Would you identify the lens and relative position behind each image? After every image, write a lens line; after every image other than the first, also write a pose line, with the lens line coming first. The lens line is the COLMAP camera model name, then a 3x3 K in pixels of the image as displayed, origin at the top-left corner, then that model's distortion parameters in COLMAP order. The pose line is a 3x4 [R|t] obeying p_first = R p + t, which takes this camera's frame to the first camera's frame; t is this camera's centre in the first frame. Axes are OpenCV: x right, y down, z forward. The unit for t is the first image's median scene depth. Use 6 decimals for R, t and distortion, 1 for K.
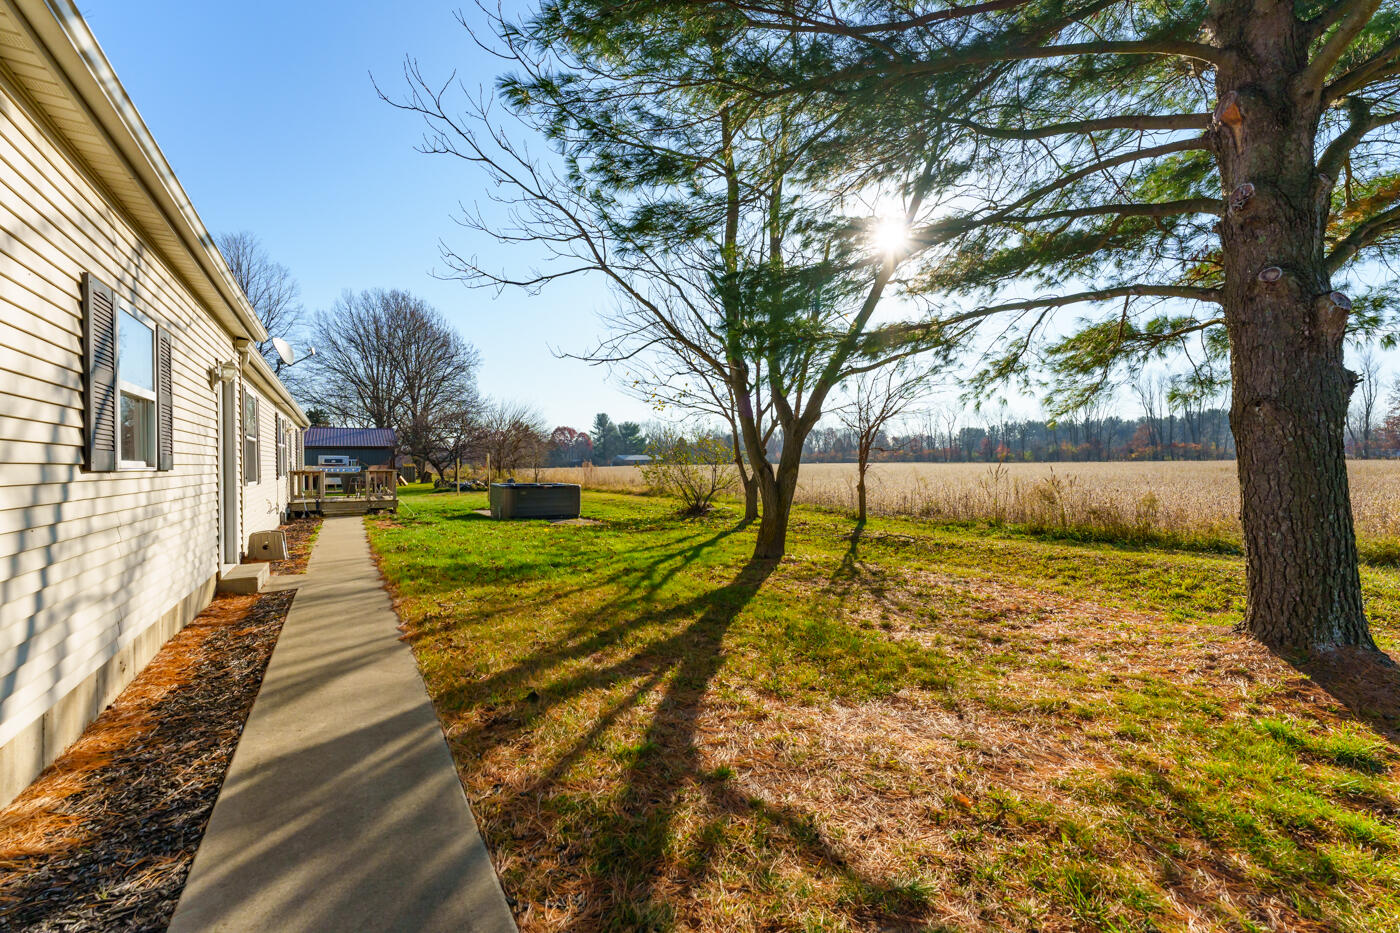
lens RADIAL K [[598.3, 0, 698.1], [0, 598.3, 469.3], [0, 0, 1]] dist [-0.004222, 0.000404]
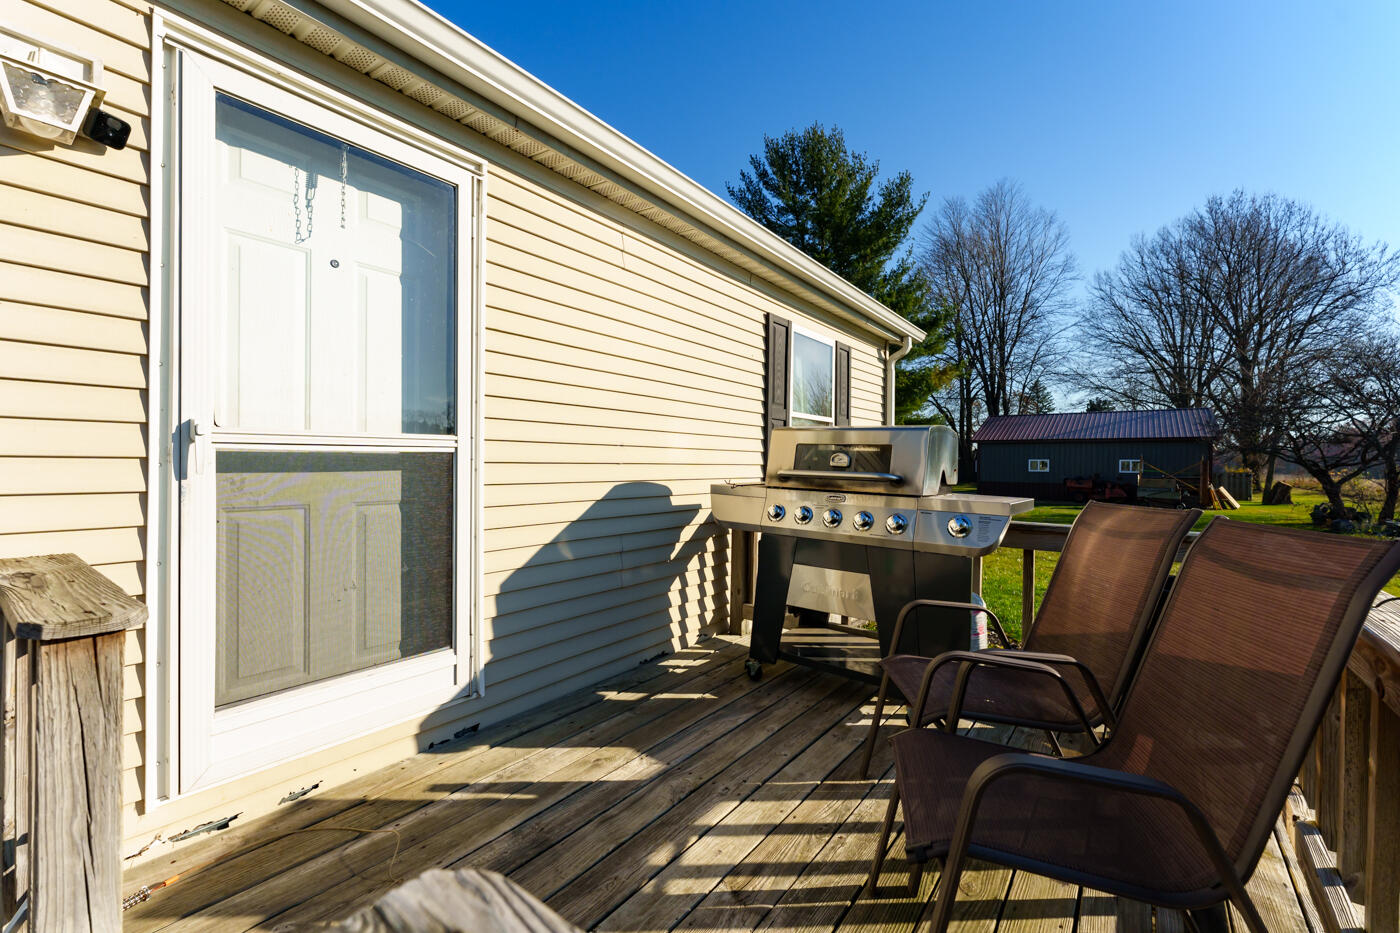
lens RADIAL K [[598.3, 0, 691.8], [0, 598.3, 467.2], [0, 0, 1]] dist [-0.004222, 0.000404]
pose [[0.381819, 0.015407, -0.924108, -0.118666], [-0.016620, 0.999814, 0.009802, -0.004963], [0.924087, 0.011616, 0.382004, 0.226066]]
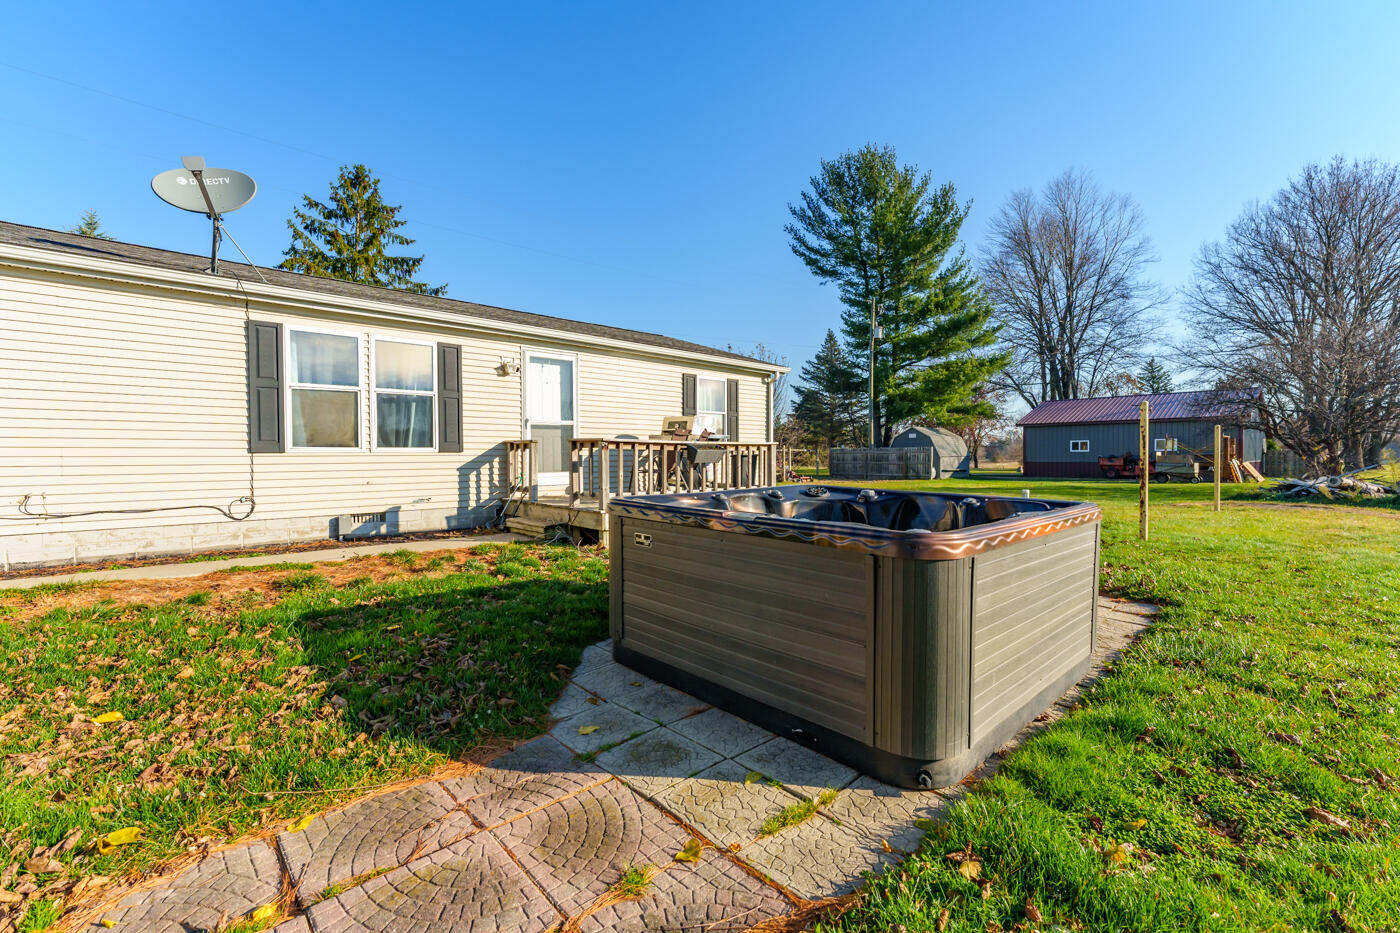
lens RADIAL K [[598.3, 0, 675.2], [0, 598.3, 468.0], [0, 0, 1]] dist [-0.004222, 0.000404]
pose [[0.194168, 0.024666, -0.980658, -0.023511], [-0.002981, 0.999694, 0.024555, 0.000693], [0.980964, -0.001845, 0.194182, 0.223224]]
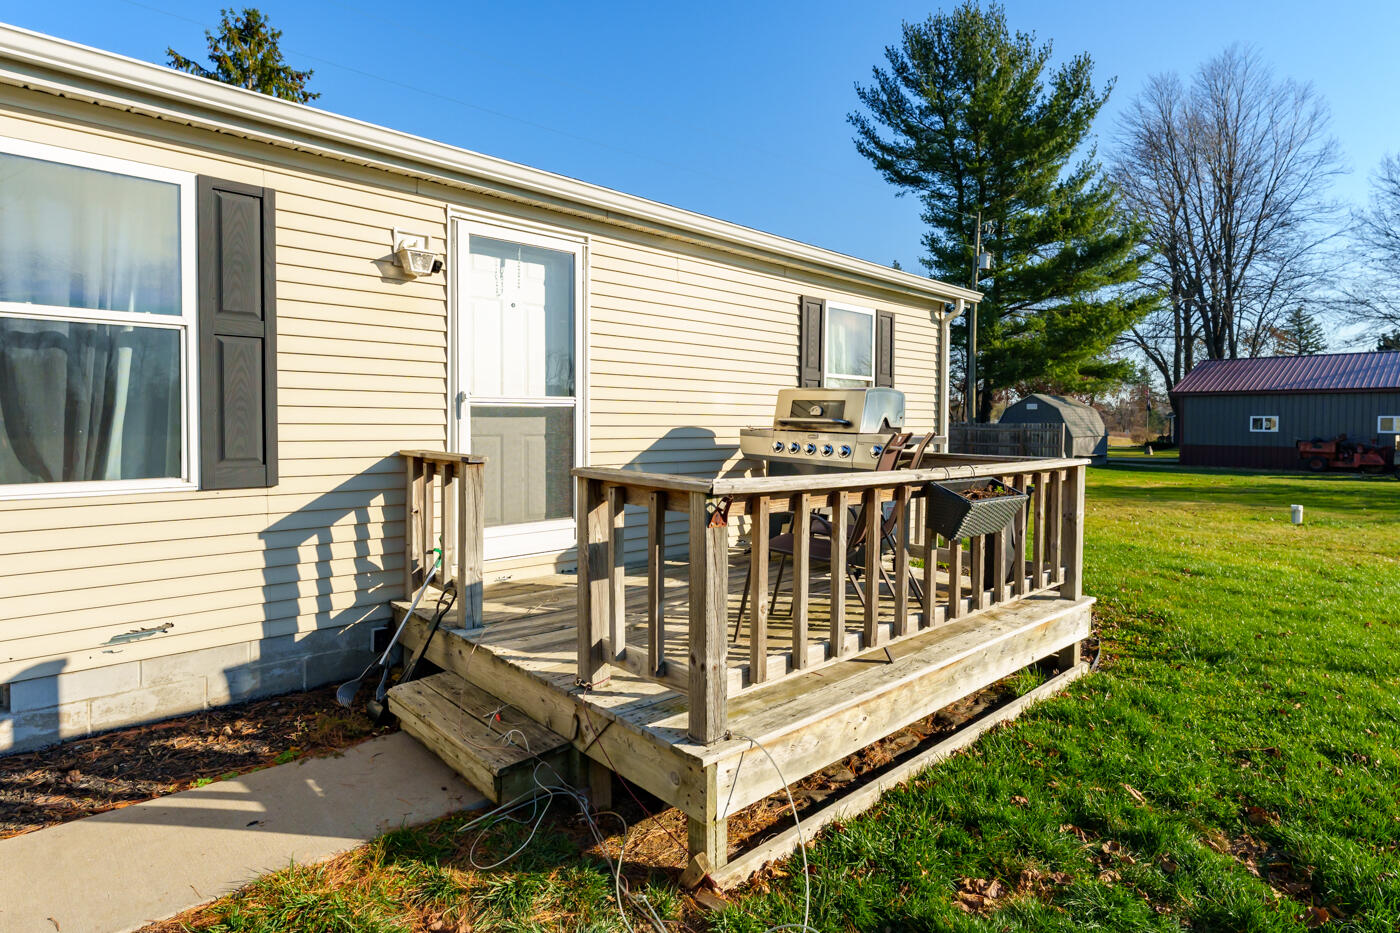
lens RADIAL K [[743.6, 0, 694.8], [0, 743.6, 443.1], [0, 0, 1]] dist [-0.002445, -0.000695]
pose [[0.215773, 0.035198, -0.975809, -0.084593], [-0.014490, 0.999355, 0.032843, -0.004313], [0.976336, 0.007053, 0.216144, 0.222755]]
